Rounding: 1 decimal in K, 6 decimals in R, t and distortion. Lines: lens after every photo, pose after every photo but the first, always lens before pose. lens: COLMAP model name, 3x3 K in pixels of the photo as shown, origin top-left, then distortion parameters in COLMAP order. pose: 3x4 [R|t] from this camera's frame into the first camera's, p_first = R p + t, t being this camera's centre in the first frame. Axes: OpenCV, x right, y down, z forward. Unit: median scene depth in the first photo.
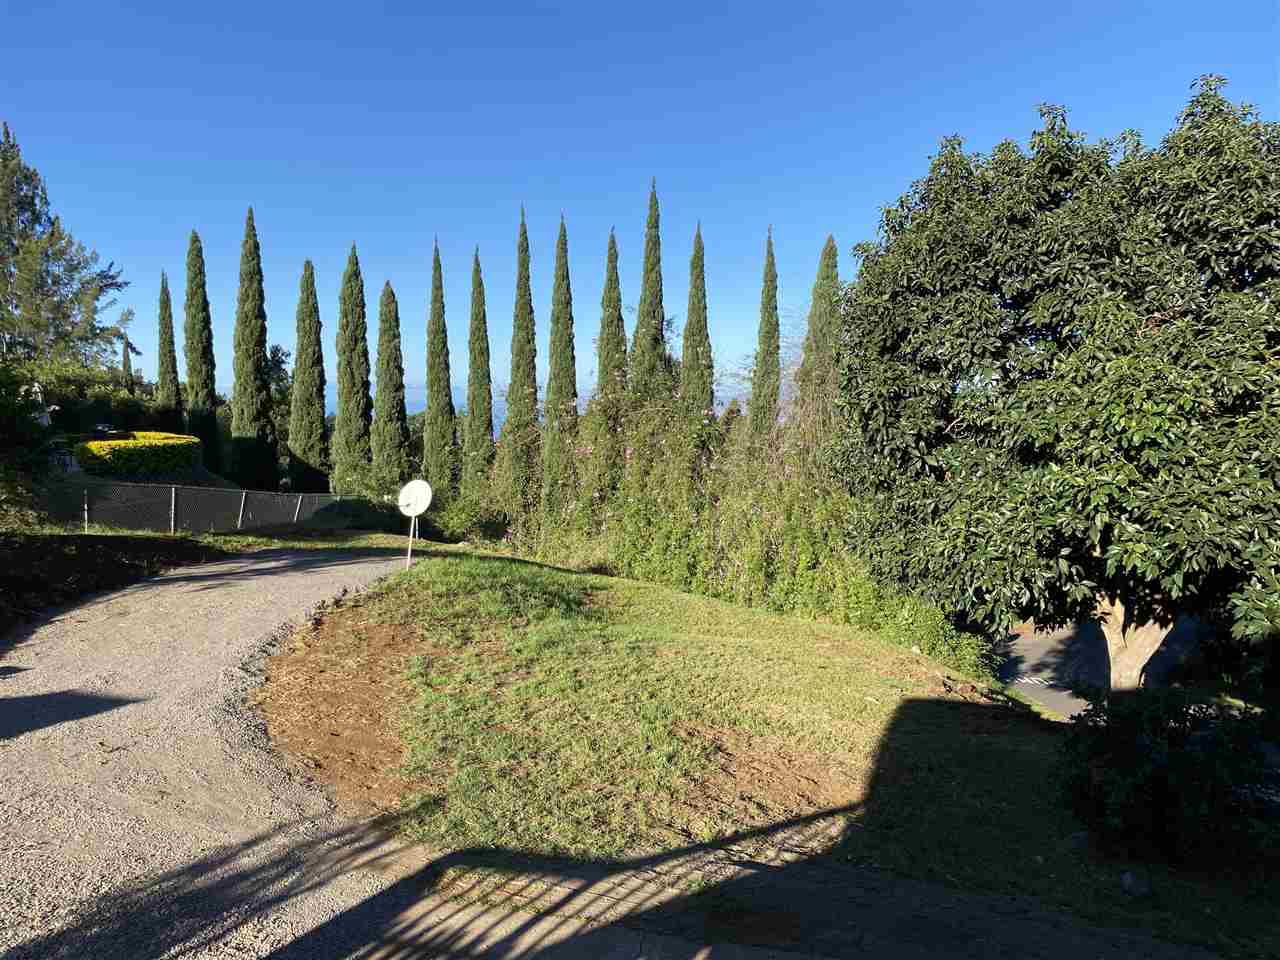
lens RADIAL K [[928.4, 0, 657.5], [0, 928.4, 500.5], [0, 0, 1]] dist [-0.003369, -0.003966]
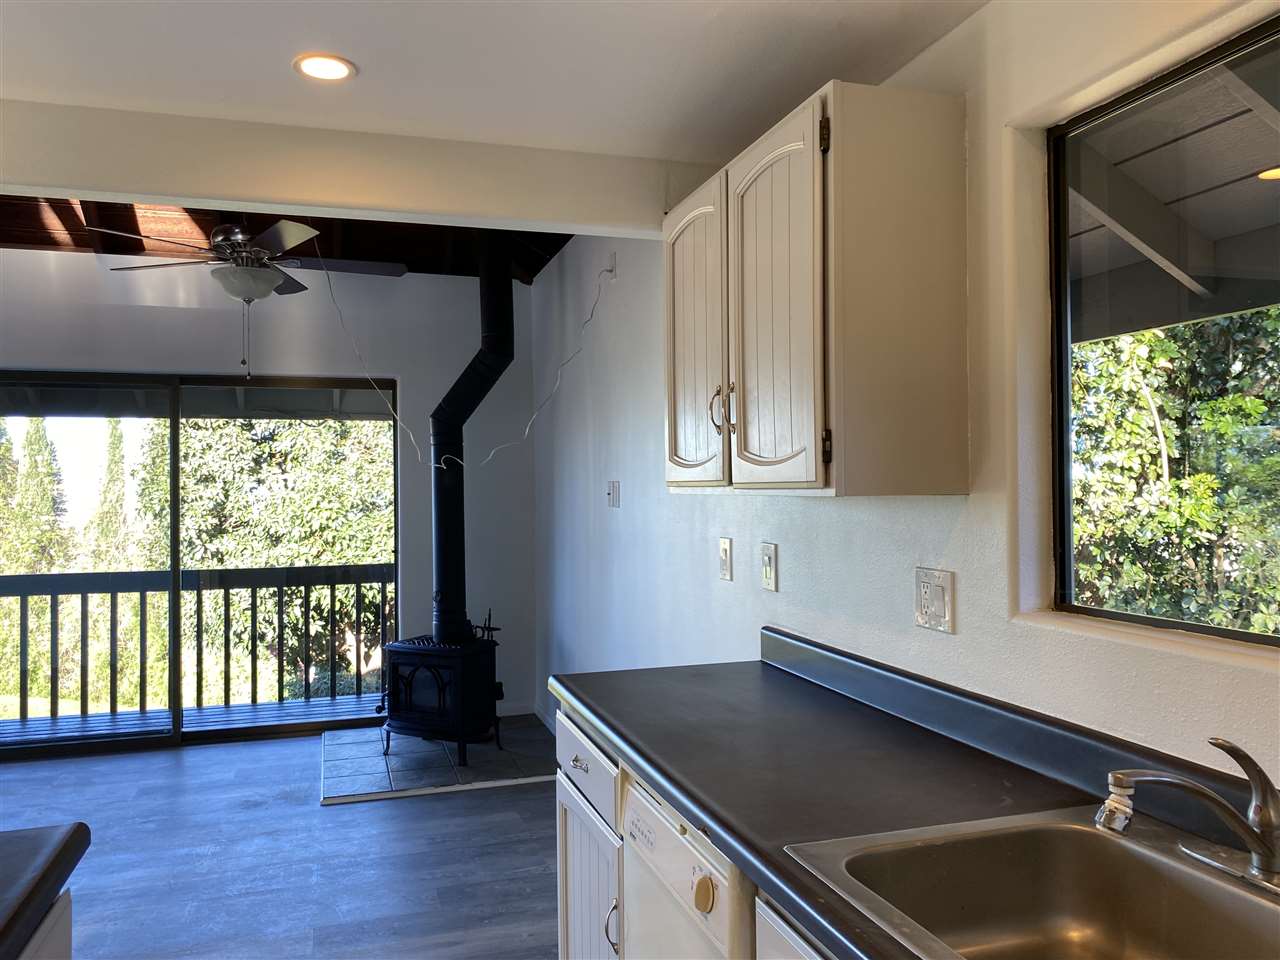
lens RADIAL K [[964.2, 0, 633.4], [0, 964.2, 493.3], [0, 0, 1]] dist [-0.002200, -0.001398]
pose [[0.840233, -0.009786, 0.542138, 0.018895], [0.073505, 0.992663, -0.096003, 0.026248], [-0.537221, 0.120514, 0.834788, -0.232196]]
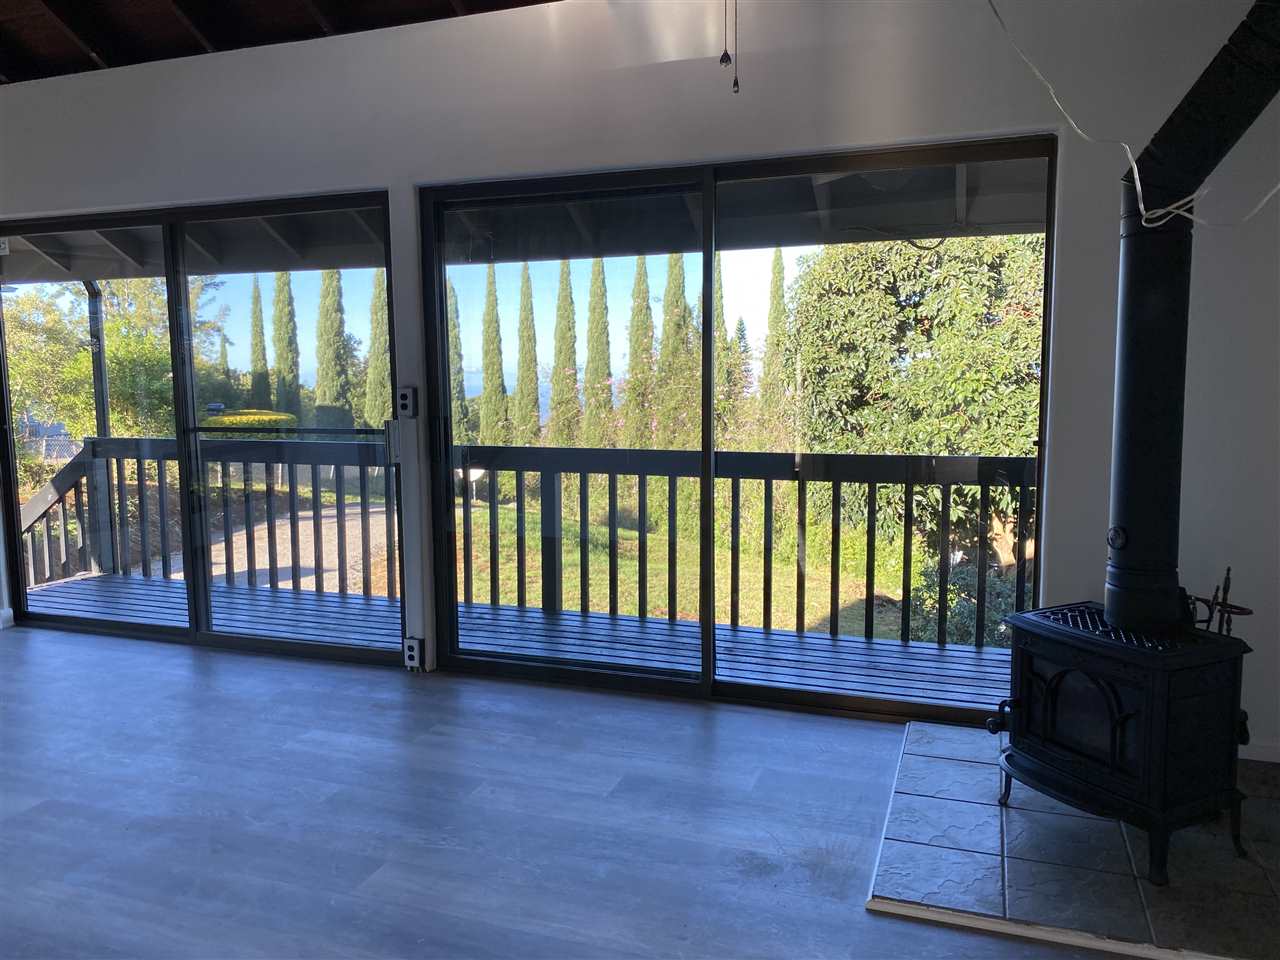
lens RADIAL K [[952.4, 0, 640.0], [0, 952.4, 480.0], [0, 0, 1]] dist [0.010109, -0.002866]
pose [[0.996497, -0.003548, -0.083557, 0.044967], [0.003142, 0.999983, -0.004983, 0.020816], [0.083574, 0.004703, 0.996491, -0.161906]]
